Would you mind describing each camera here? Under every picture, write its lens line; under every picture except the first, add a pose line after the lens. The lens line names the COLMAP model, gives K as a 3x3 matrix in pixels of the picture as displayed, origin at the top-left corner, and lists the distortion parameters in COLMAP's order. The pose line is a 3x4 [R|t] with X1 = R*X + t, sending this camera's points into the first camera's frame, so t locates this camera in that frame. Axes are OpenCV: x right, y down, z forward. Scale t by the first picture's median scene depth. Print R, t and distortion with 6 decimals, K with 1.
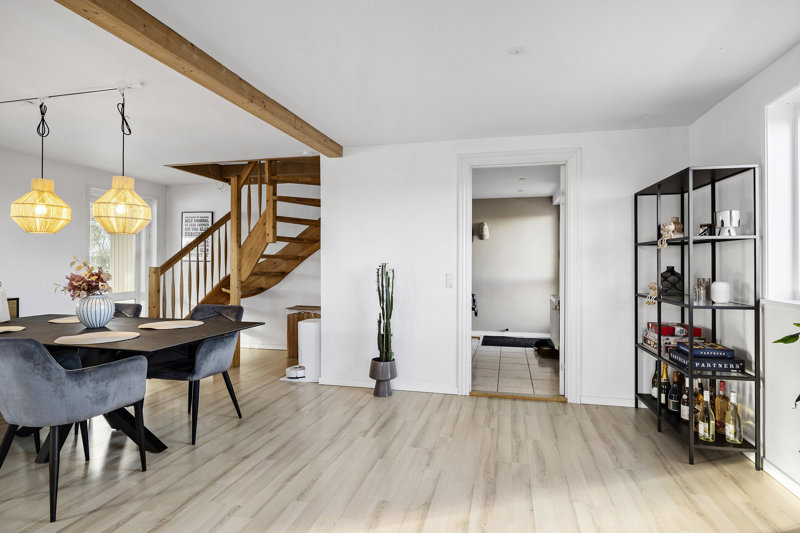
lens RADIAL K [[437.6, 0, 397.8], [0, 437.6, 264.4], [0, 0, 1]] dist [0.004701, 0.003254]
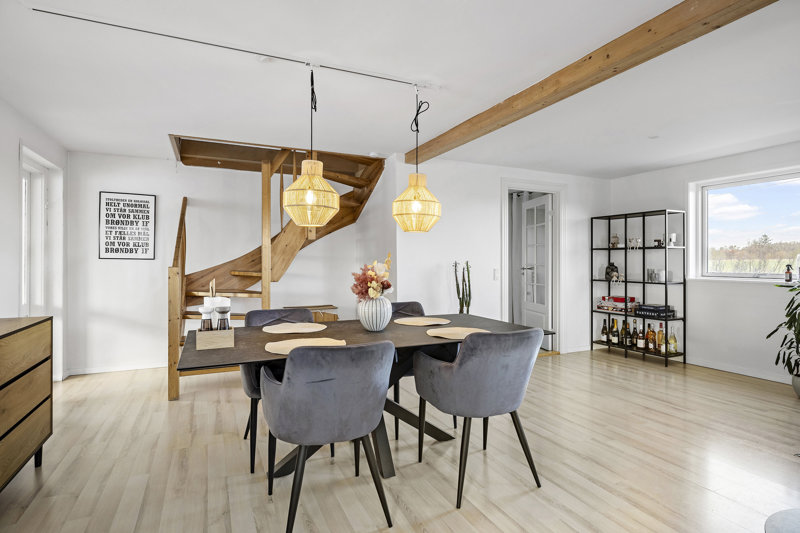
lens RADIAL K [[437.6, 0, 402.3], [0, 437.6, 263.9], [0, 0, 1]] dist [0.004701, 0.003254]
pose [[0.763201, -0.005056, 0.646141, -0.992128], [0.003896, 0.999987, 0.003223, 0.000977], [-0.646149, 0.000057, 0.763211, 0.208468]]
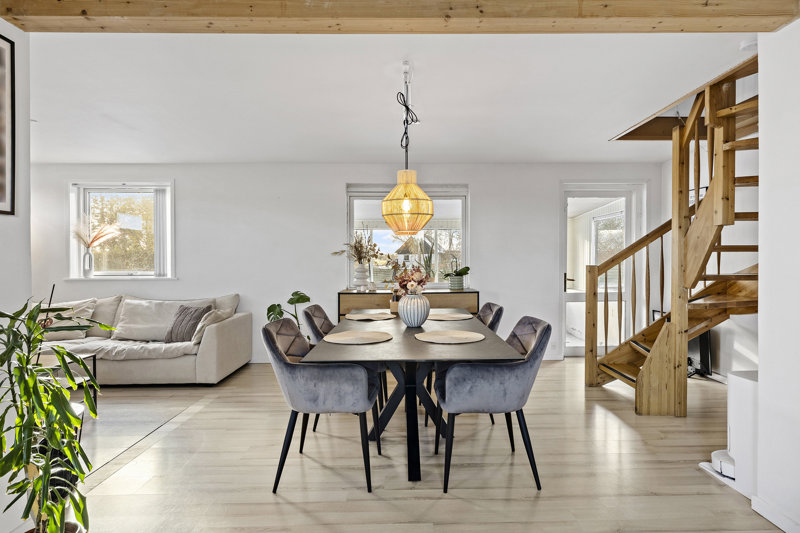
lens RADIAL K [[437.6, 0, 400.4], [0, 437.6, 265.2], [0, 0, 1]] dist [0.004701, 0.003254]
pose [[0.269586, 0.006345, -0.962955, 0.264929], [0.005439, 0.999952, 0.008111, -0.005000], [0.962961, -0.007425, 0.269539, 0.703634]]
